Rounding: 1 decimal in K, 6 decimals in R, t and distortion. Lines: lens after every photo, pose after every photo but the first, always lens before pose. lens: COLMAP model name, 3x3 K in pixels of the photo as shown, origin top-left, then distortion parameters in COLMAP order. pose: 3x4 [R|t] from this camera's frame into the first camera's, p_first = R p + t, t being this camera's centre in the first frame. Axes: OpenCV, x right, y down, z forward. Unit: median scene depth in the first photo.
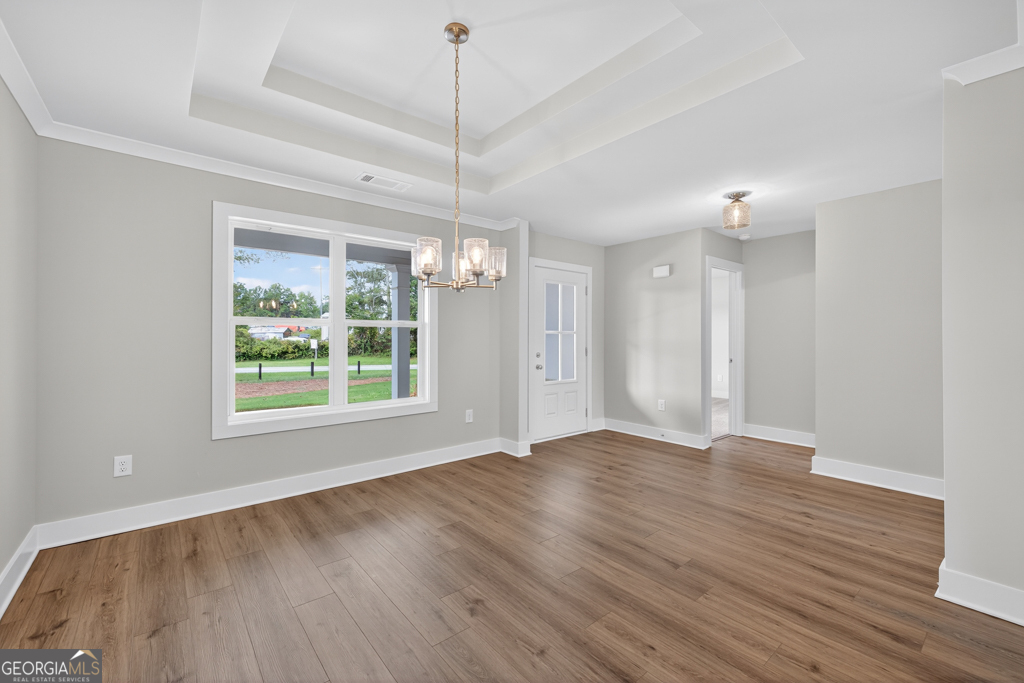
lens RADIAL K [[425.5, 0, 507.5], [0, 425.5, 334.2], [0, 0, 1]] dist [0.000934, -0.000214]
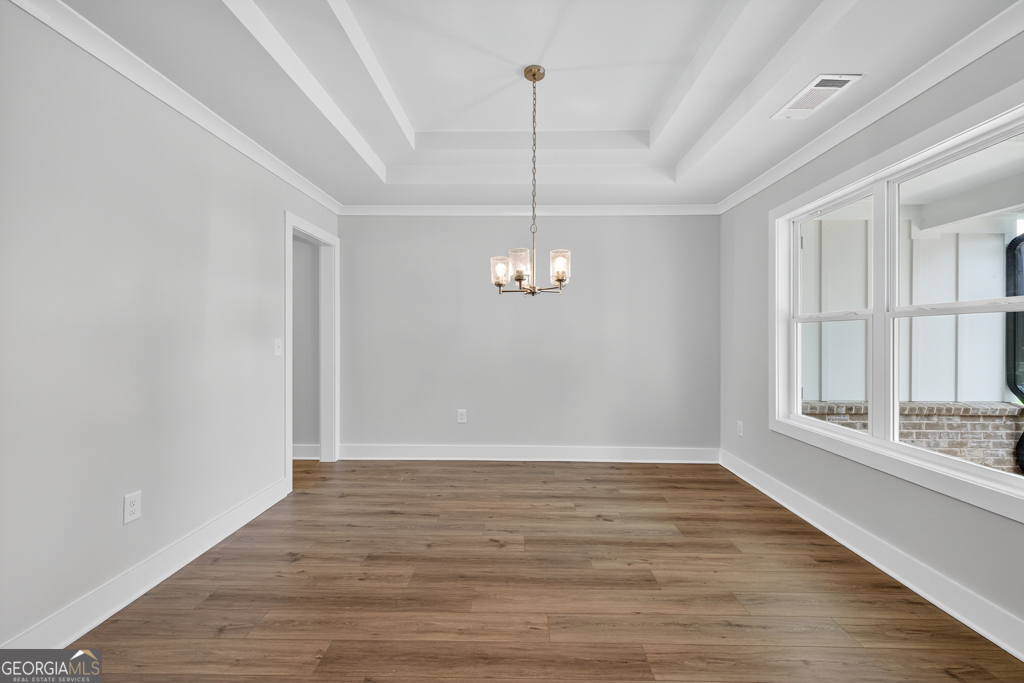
lens RADIAL K [[430.9, 0, 522.3], [0, 430.9, 335.6], [0, 0, 1]] dist [0.010855, -0.000115]
pose [[-0.632739, -0.002383, -0.774362, 0.480788], [0.005020, 0.999962, -0.007179, 0.009703], [0.774349, -0.008430, -0.632703, 1.015846]]
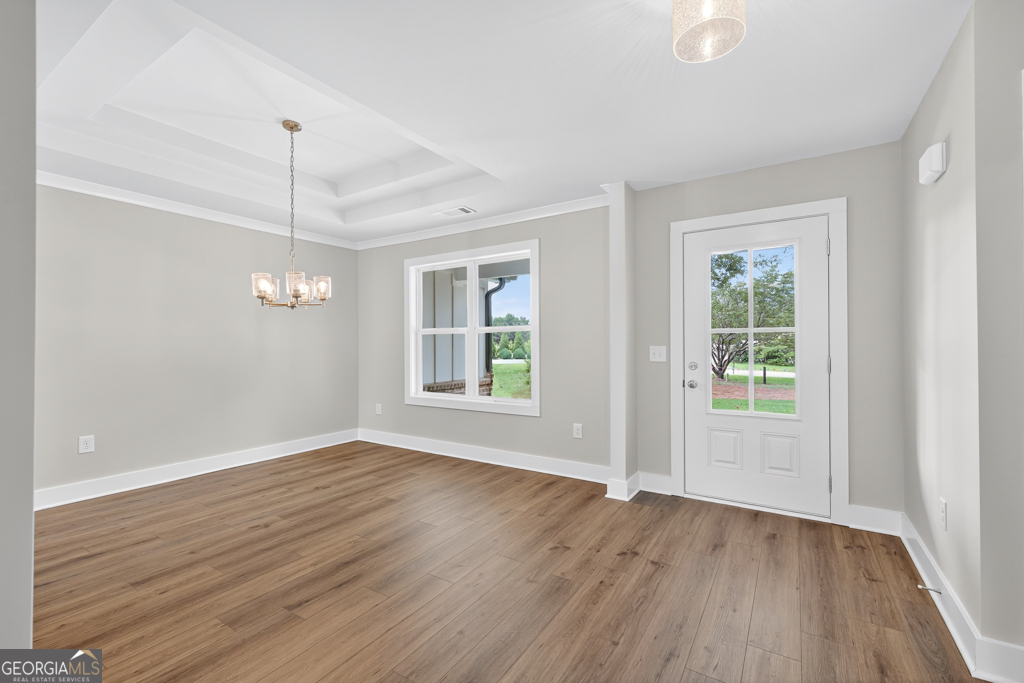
lens RADIAL K [[429.9, 0, 513.9], [0, 429.9, 337.2], [0, 0, 1]] dist [0.003505, -0.000547]
pose [[0.317984, -0.014458, -0.947986, 0.863597], [0.015056, 0.999835, -0.010199, 0.010017], [0.947977, -0.011030, 0.318149, 0.729714]]
